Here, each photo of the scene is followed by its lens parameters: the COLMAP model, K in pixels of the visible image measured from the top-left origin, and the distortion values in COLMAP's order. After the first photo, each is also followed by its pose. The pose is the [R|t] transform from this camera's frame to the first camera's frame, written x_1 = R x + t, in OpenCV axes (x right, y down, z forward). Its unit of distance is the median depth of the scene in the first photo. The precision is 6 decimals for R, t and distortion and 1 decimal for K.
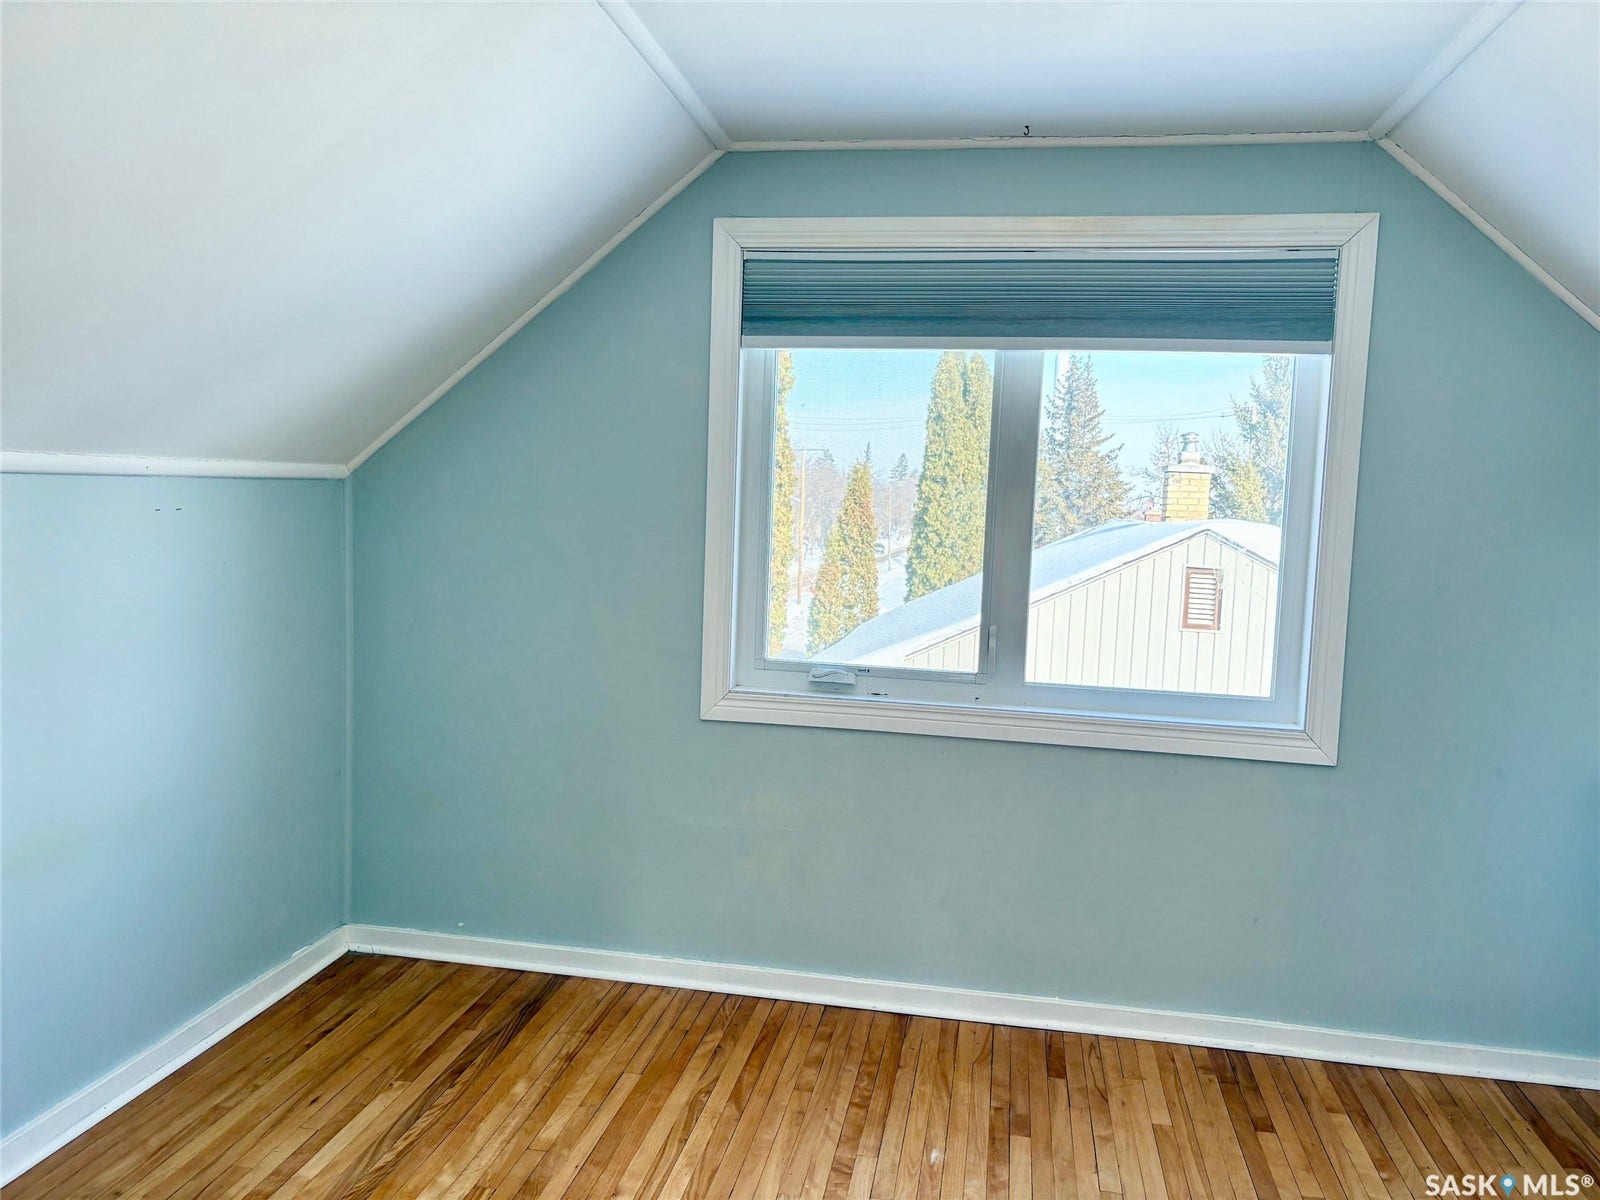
lens RADIAL K [[1221.0, 0, 809.0], [0, 1221.0, 591.3], [0, 0, 1]] dist [0.043029, -0.052028]
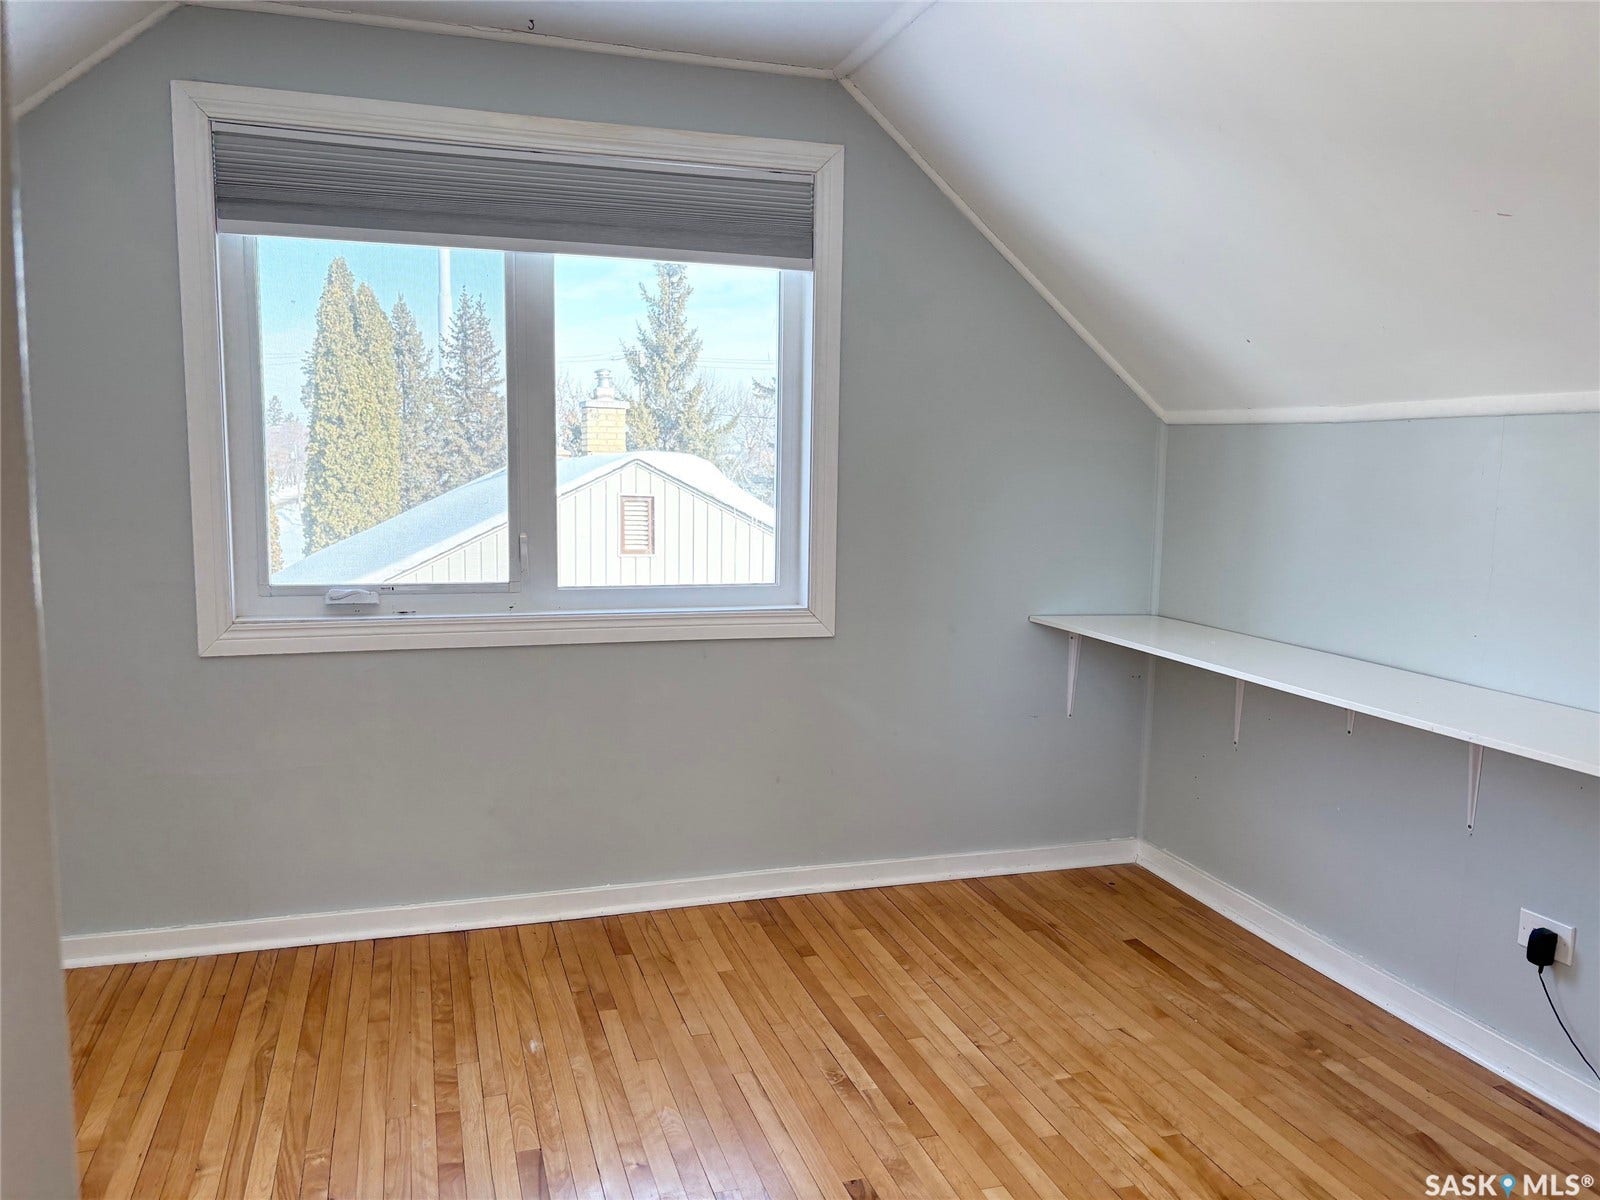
lens RADIAL K [[1221.0, 0, 801.8], [0, 1221.0, 600.7], [0, 0, 1]] dist [0.043029, -0.052028]
pose [[0.882105, -0.077974, 0.464554, -0.121449], [0.055331, 0.996529, 0.062201, 0.035269], [-0.467791, -0.029163, 0.883358, 0.009254]]
